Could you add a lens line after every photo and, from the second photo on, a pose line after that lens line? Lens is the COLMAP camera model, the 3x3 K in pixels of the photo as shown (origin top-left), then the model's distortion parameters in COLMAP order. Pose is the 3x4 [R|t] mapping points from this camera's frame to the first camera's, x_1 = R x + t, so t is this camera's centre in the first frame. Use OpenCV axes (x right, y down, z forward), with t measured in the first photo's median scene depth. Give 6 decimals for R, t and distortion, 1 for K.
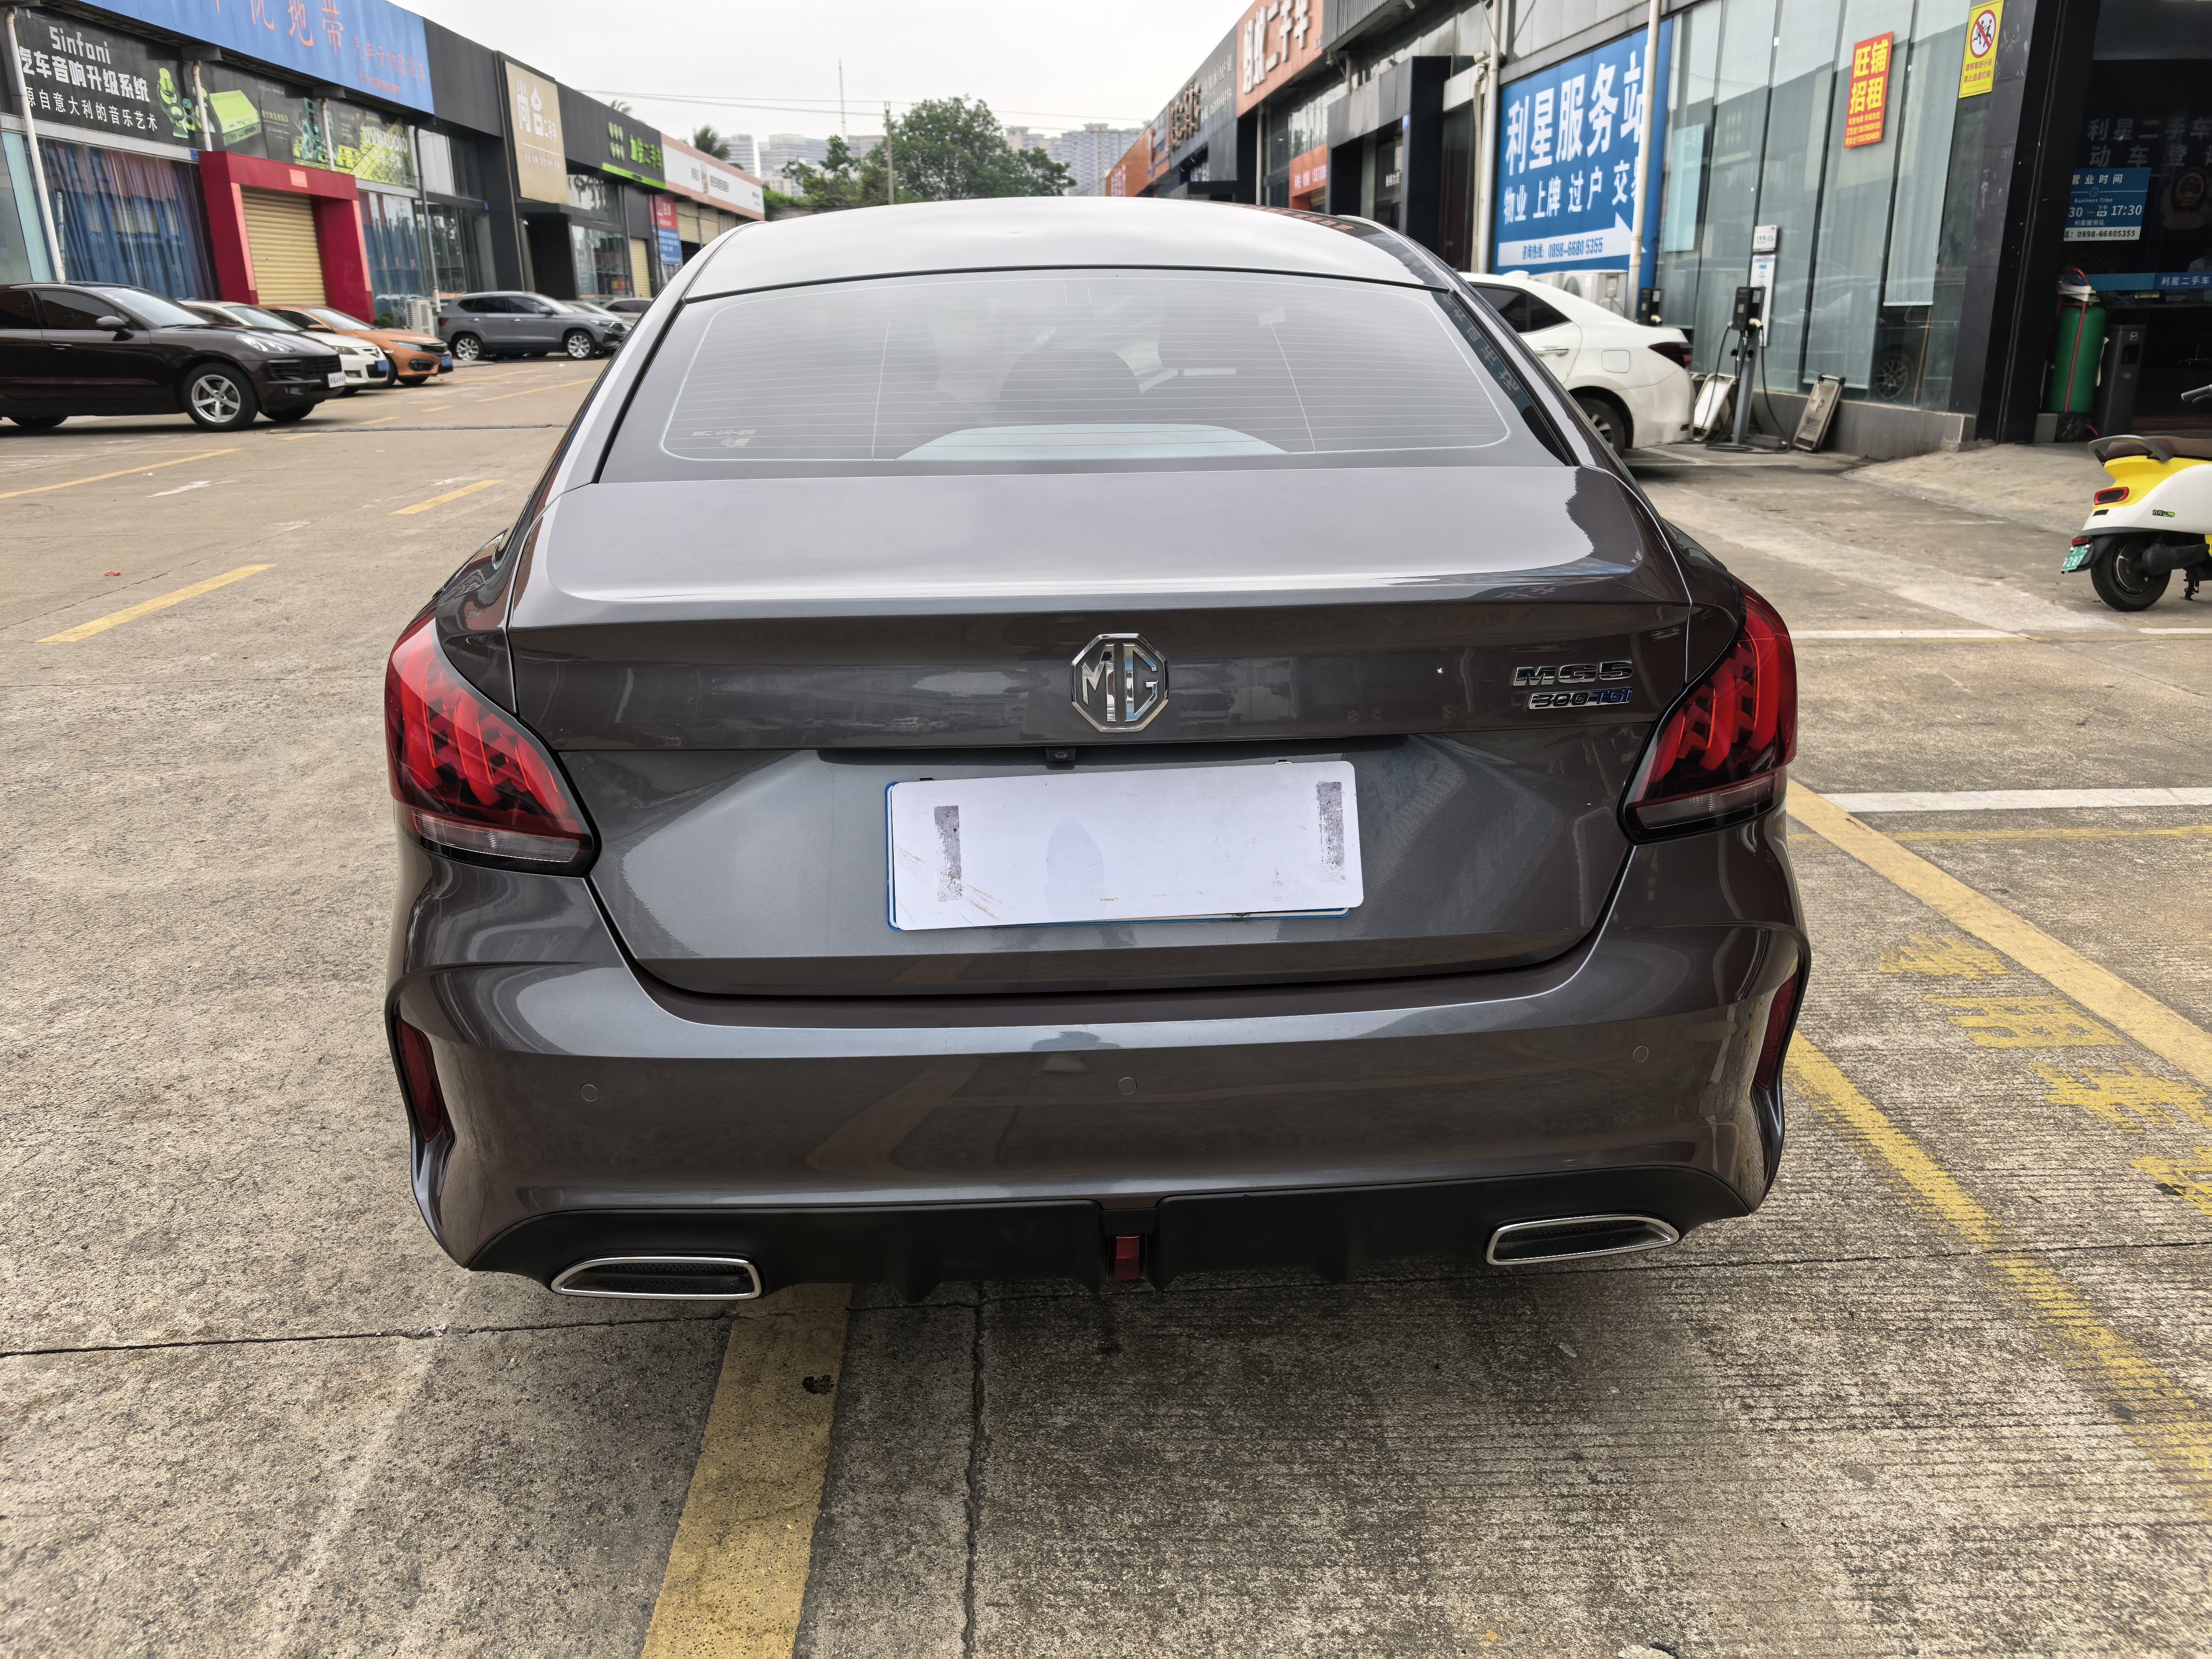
lens RADIAL K [[1594.7, 0, 1107.5], [0, 1594.7, 819.4], [0, 0, 1]] dist [0.000135, 0.001120]
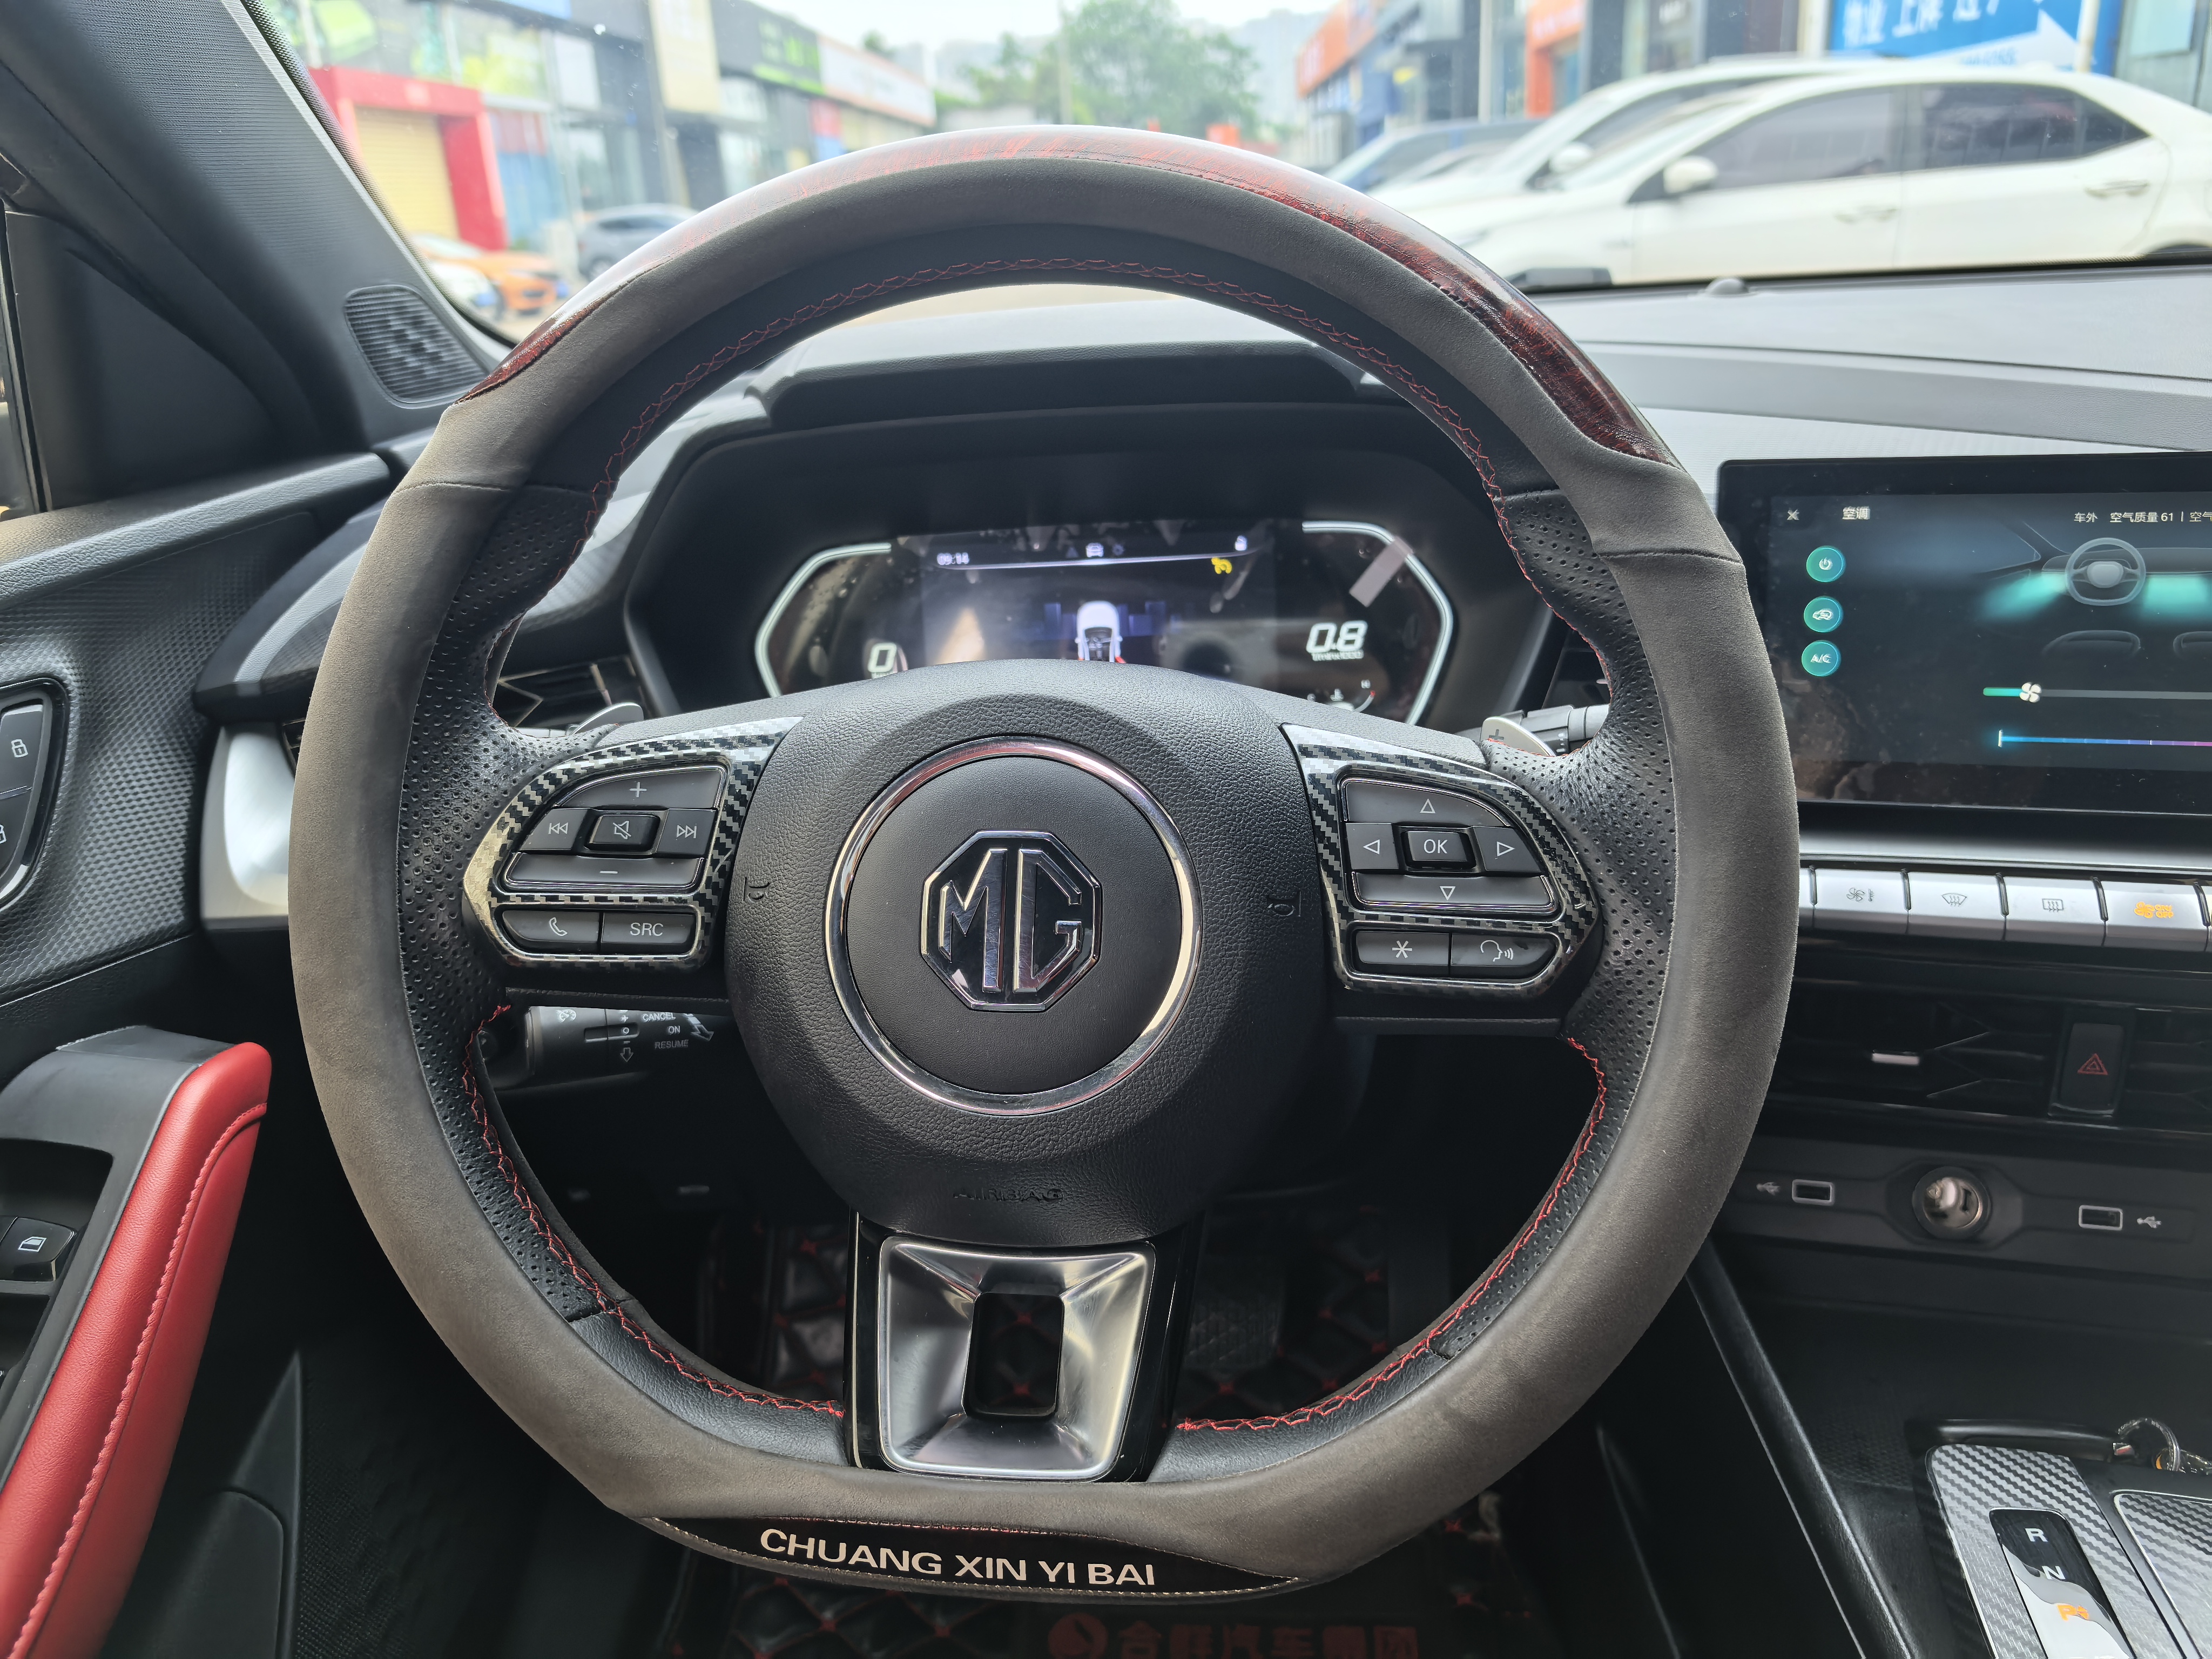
lens RADIAL K [[1594.7, 0, 1142.5], [0, 1594.7, 829.5], [0, 0, 1]] dist [0.000135, 0.001120]
pose [[0.995311, -0.010990, -0.096105, -0.017145], [0.016701, 0.998128, 0.058829, -0.038540], [0.095278, -0.060158, 0.993631, 0.145822]]
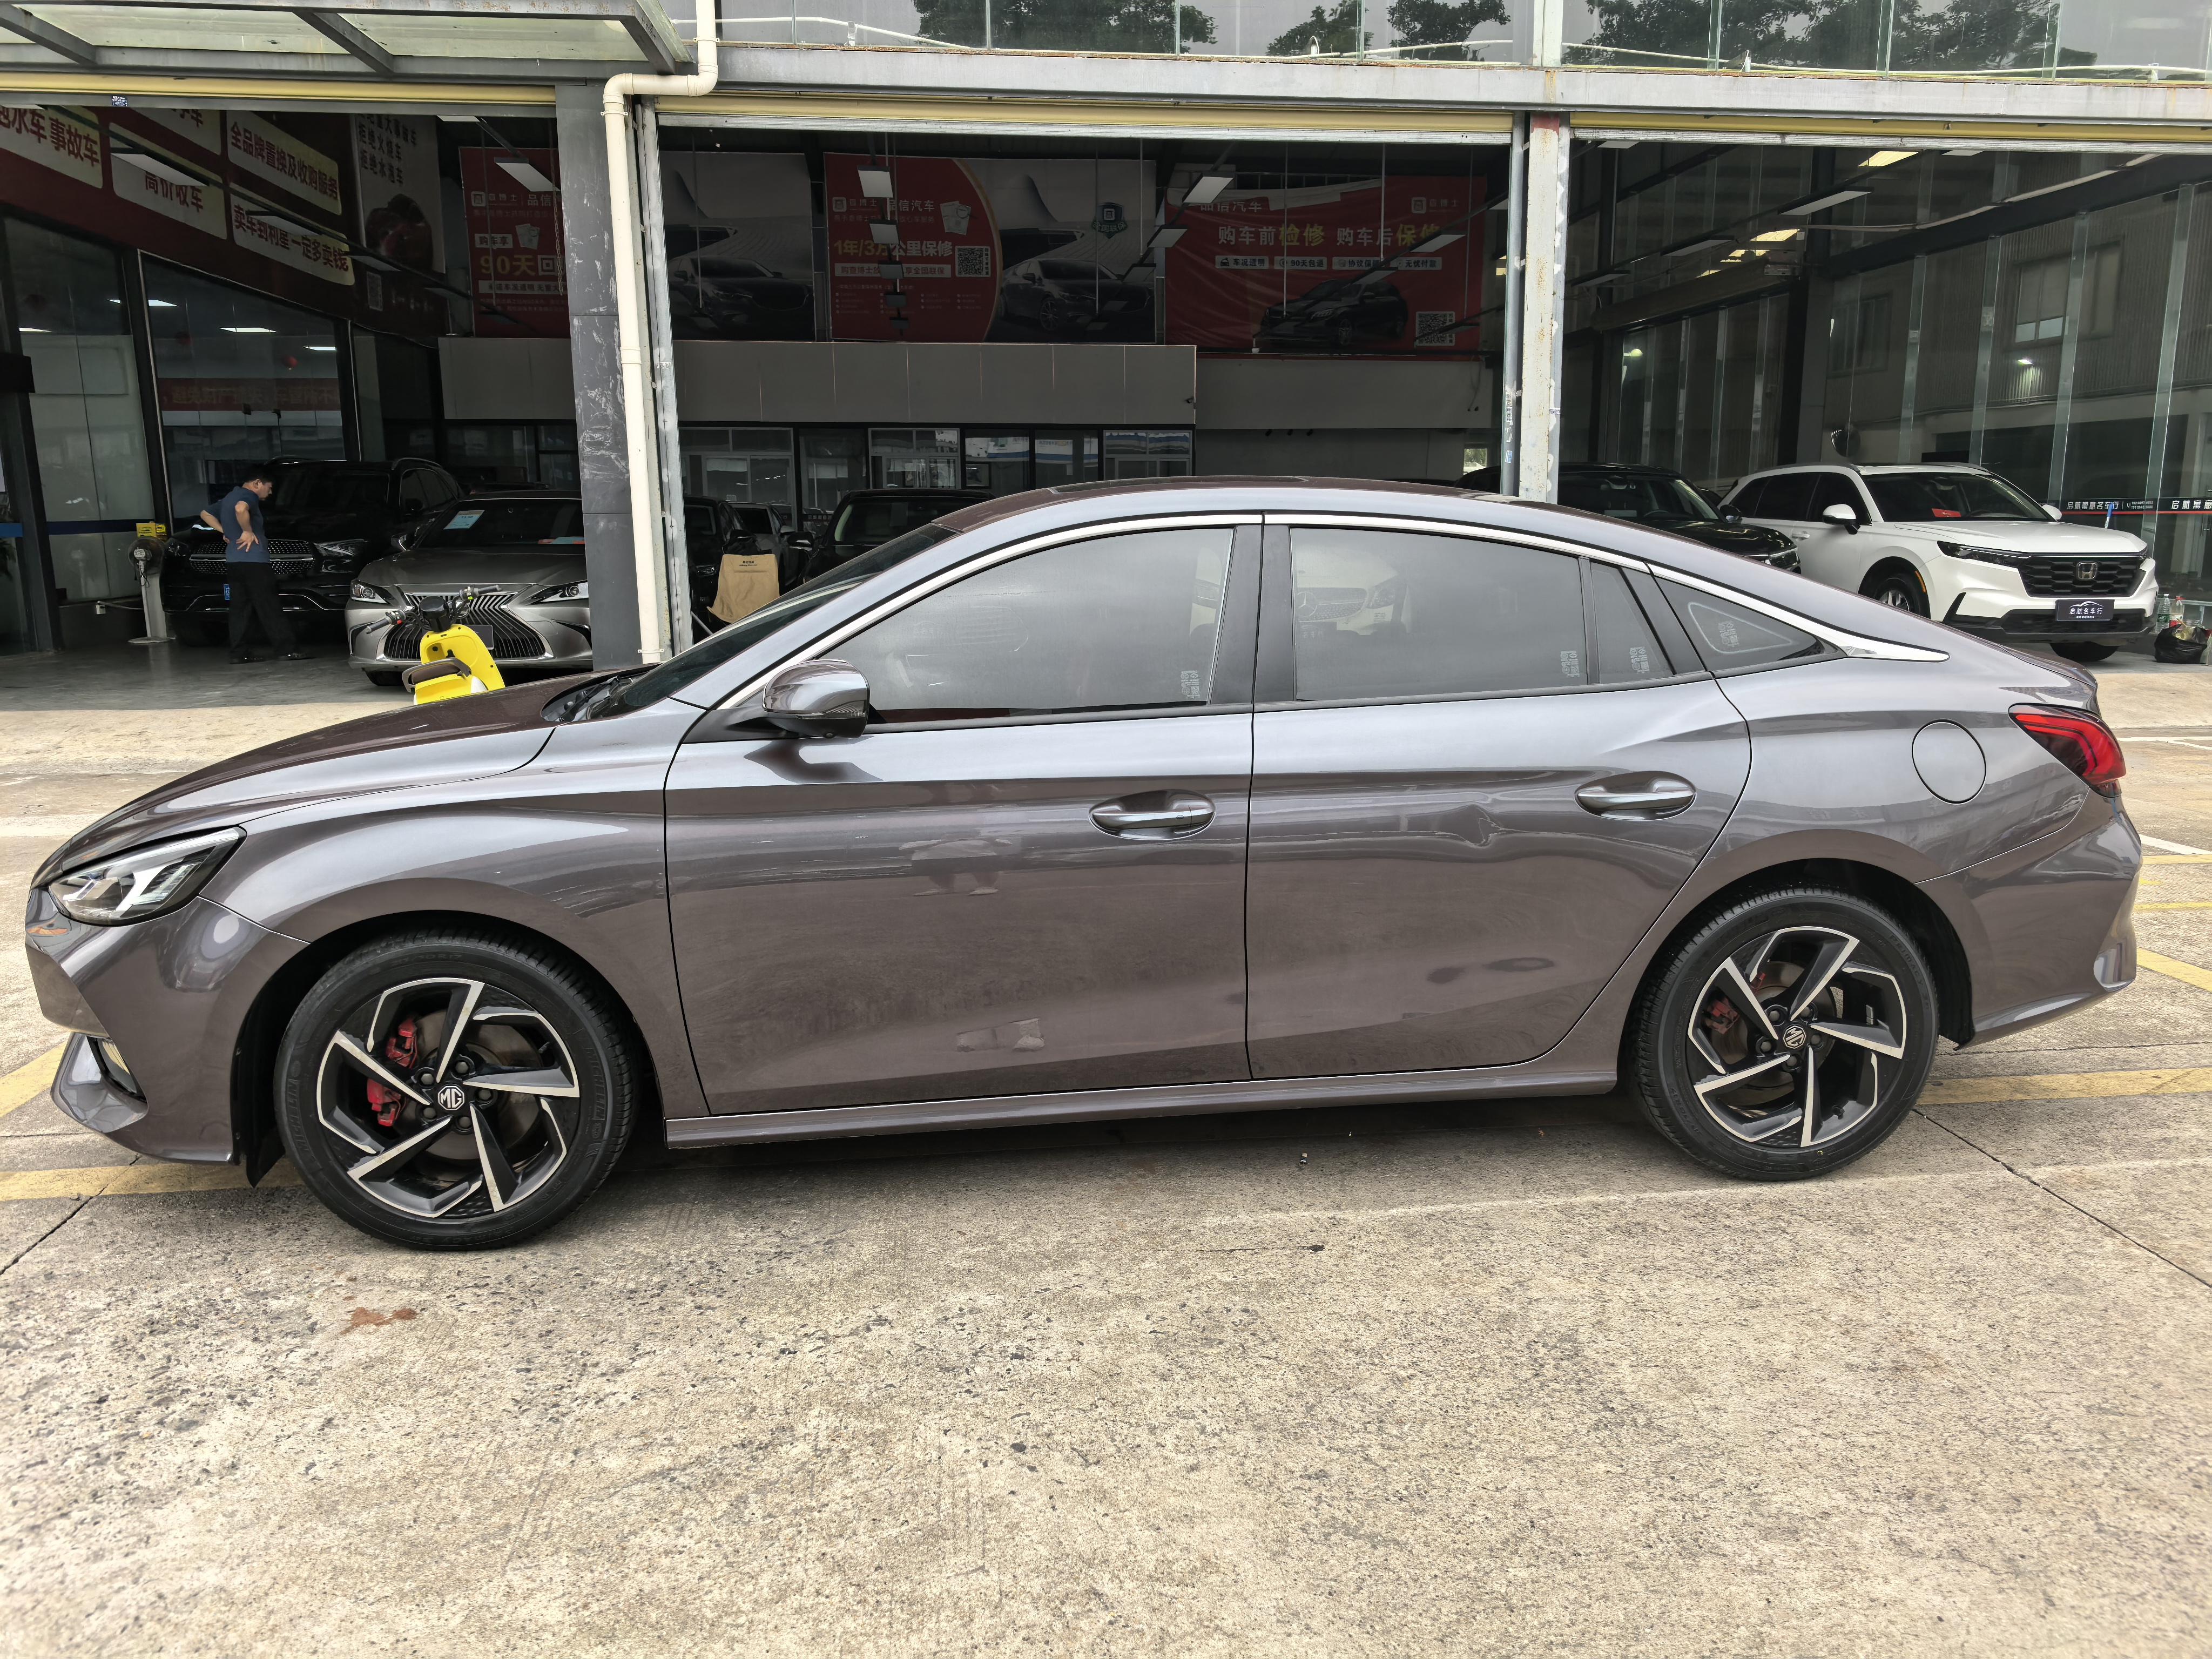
lens RADIAL K [[1594.7, 0, 1132.2], [0, 1594.7, 814.4], [0, 0, 1]] dist [0.000135, 0.001120]
pose [[-0.055936, -0.169826, 0.983885, -0.169347], [0.314677, 0.932207, 0.178796, -0.052071], [-0.947549, 0.319607, 0.001297, 0.154761]]
